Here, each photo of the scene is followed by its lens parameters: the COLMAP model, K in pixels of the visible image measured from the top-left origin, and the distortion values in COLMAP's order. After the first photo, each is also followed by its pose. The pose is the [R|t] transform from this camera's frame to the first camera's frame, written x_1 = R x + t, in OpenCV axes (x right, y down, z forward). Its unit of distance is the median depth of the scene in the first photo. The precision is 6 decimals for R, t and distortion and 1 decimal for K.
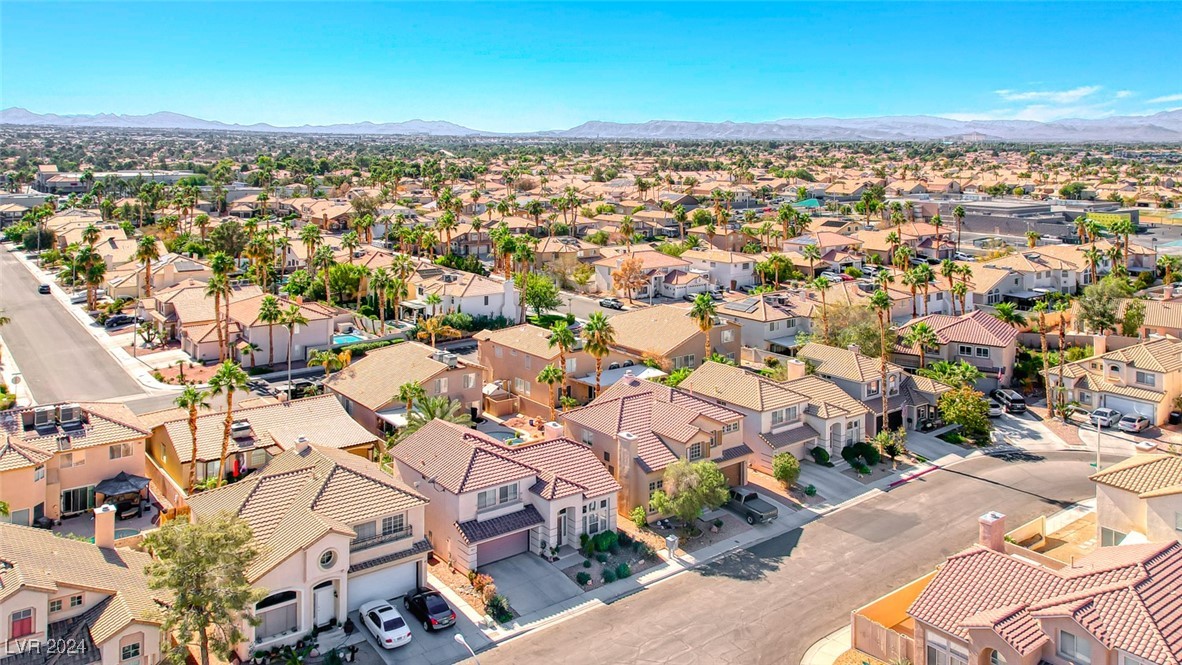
lens RADIAL K [[864.6, 0, 591.0], [0, 864.6, 332.5], [0, 0, 1]] dist [-0.031191, 0.000774]
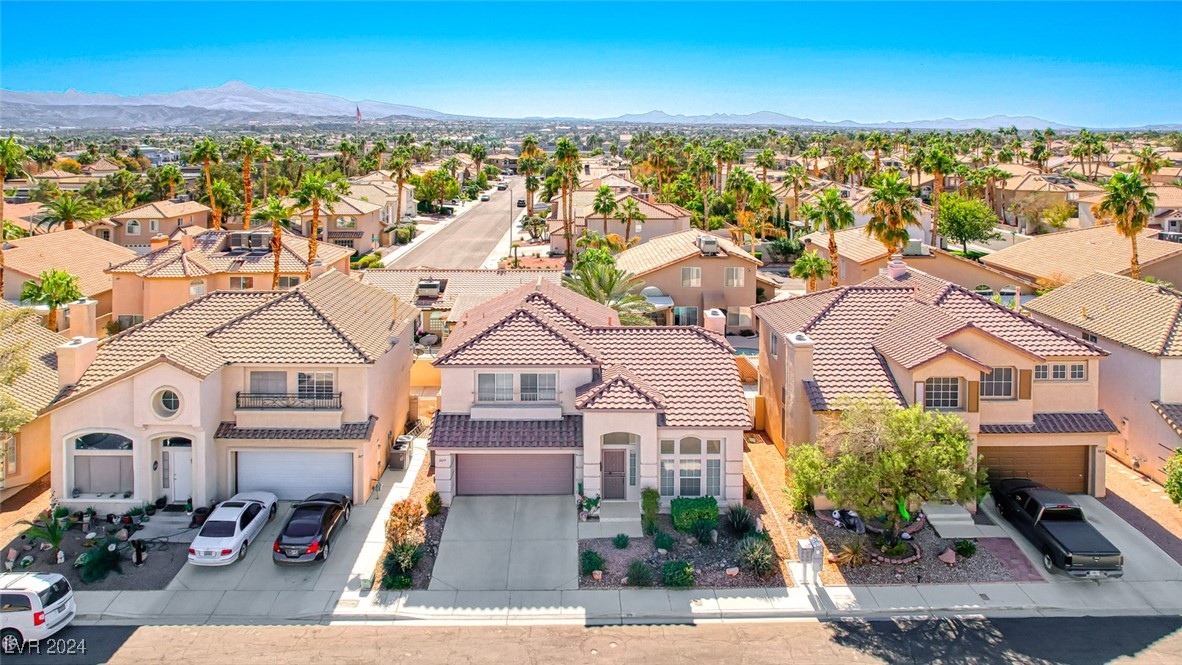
lens RADIAL K [[800.0, 0, 589.0], [0, 800.0, 243.5], [0, 0, 1]] dist [-0.027056, 0.004987]
pose [[0.793042, 0.064306, -0.605763, 0.265173], [-0.111803, 0.992886, -0.040967, 0.105349], [0.598819, 0.100215, 0.794590, 0.567332]]
